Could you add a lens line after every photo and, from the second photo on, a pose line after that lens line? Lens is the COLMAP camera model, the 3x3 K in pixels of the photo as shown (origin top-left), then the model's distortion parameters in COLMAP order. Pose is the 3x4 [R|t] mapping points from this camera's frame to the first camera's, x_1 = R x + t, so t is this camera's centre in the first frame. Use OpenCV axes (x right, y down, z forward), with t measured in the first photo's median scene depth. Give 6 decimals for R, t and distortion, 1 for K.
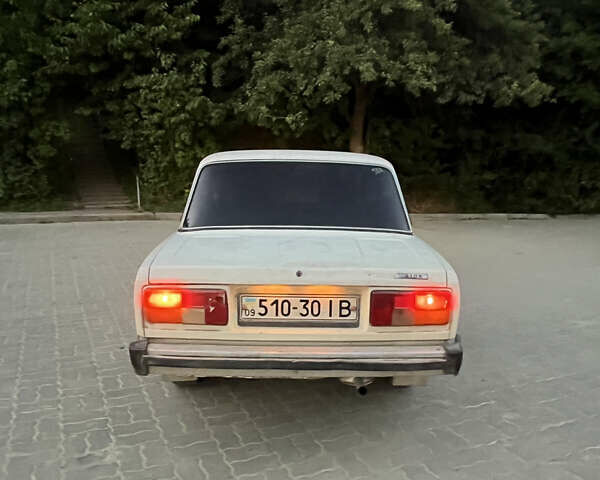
lens RADIAL K [[551.2, 0, 300.0], [0, 551.2, 240.0], [0, 0, 1]] dist [-0.010798, -0.005066]
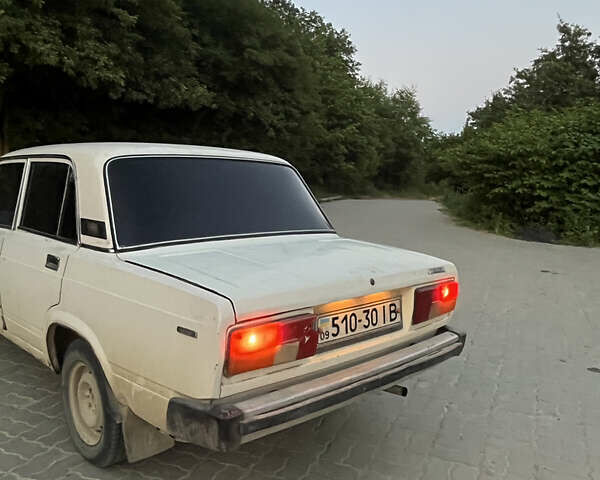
lens RADIAL K [[551.2, 0, 300.0], [0, 551.2, 240.0], [0, 0, 1]] dist [-0.010798, -0.005066]
pose [[0.725565, -0.077393, 0.683788, -0.686872], [0.077925, 0.996505, 0.030101, -0.043153], [-0.683728, 0.031443, 0.729060, 0.403914]]
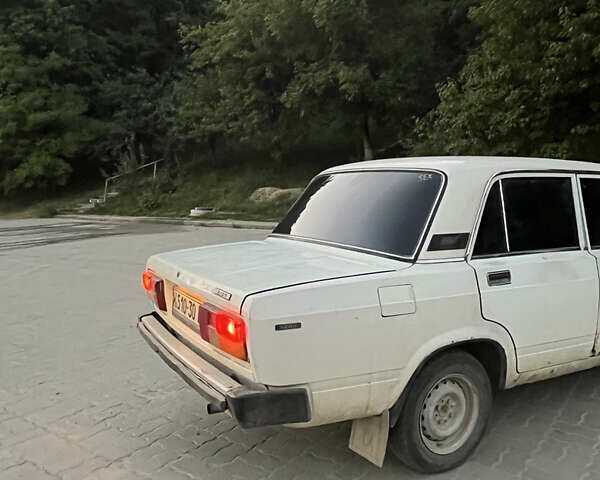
lens RADIAL K [[551.2, 0, 300.0], [0, 551.2, 240.0], [0, 0, 1]] dist [-0.010798, -0.005066]
pose [[0.478095, 0.063374, -0.876019, 1.009733], [-0.105697, 0.994296, 0.014246, -0.043271], [0.871925, 0.085782, 0.482066, 0.667081]]
